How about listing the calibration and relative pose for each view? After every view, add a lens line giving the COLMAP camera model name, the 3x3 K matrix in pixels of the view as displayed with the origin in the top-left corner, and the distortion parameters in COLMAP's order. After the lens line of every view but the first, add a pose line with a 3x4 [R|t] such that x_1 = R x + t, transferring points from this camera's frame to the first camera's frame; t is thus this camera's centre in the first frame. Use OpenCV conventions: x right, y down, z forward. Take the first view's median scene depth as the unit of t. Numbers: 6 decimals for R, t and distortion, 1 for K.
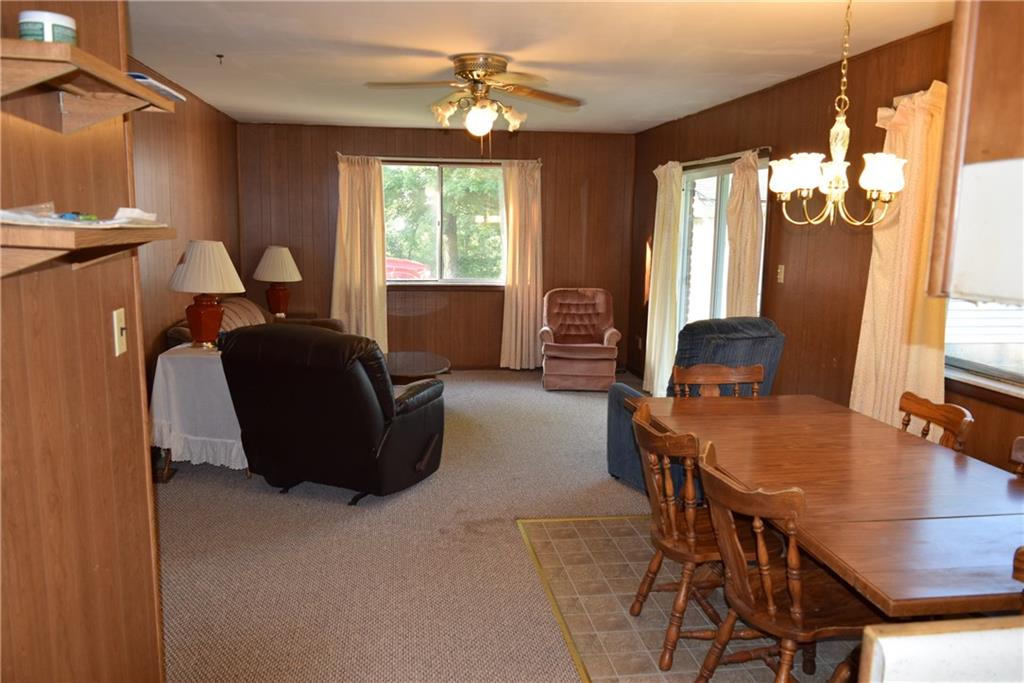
lens RADIAL K [[799.2, 0, 512.2], [0, 799.2, 345.4], [0, 0, 1]] dist [0.018897, 0.005110]
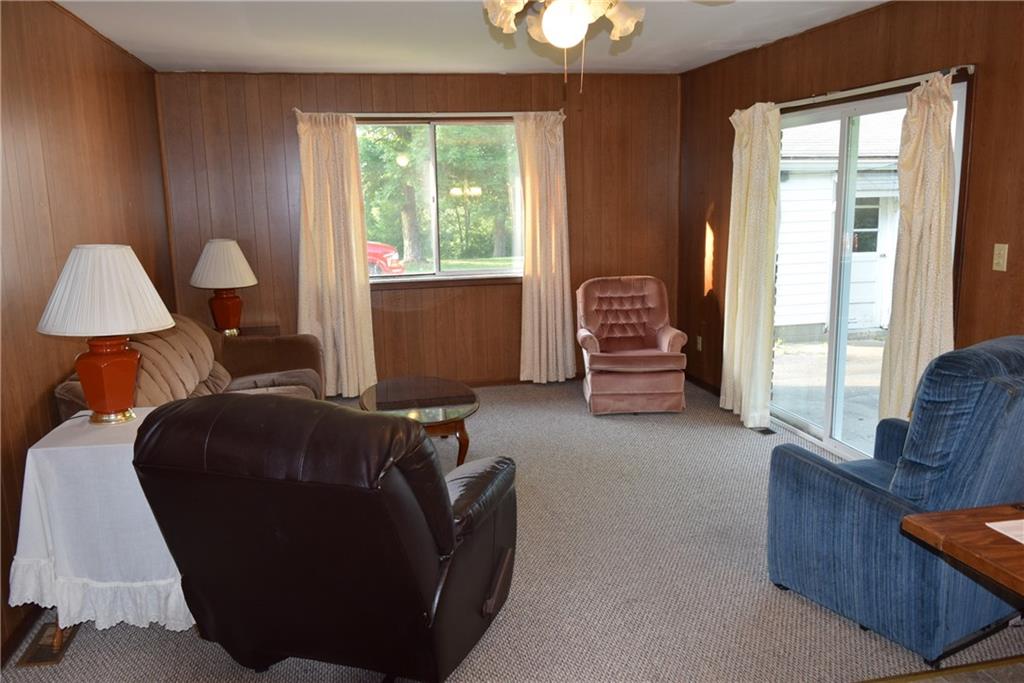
lens RADIAL K [[799.2, 0, 512.4], [0, 799.2, 340.6], [0, 0, 1]] dist [0.018897, 0.005110]
pose [[0.996990, -0.049208, 0.059914, -0.072652], [0.047375, 0.998376, 0.031648, -0.040038], [-0.061374, -0.028714, 0.997702, 0.237883]]
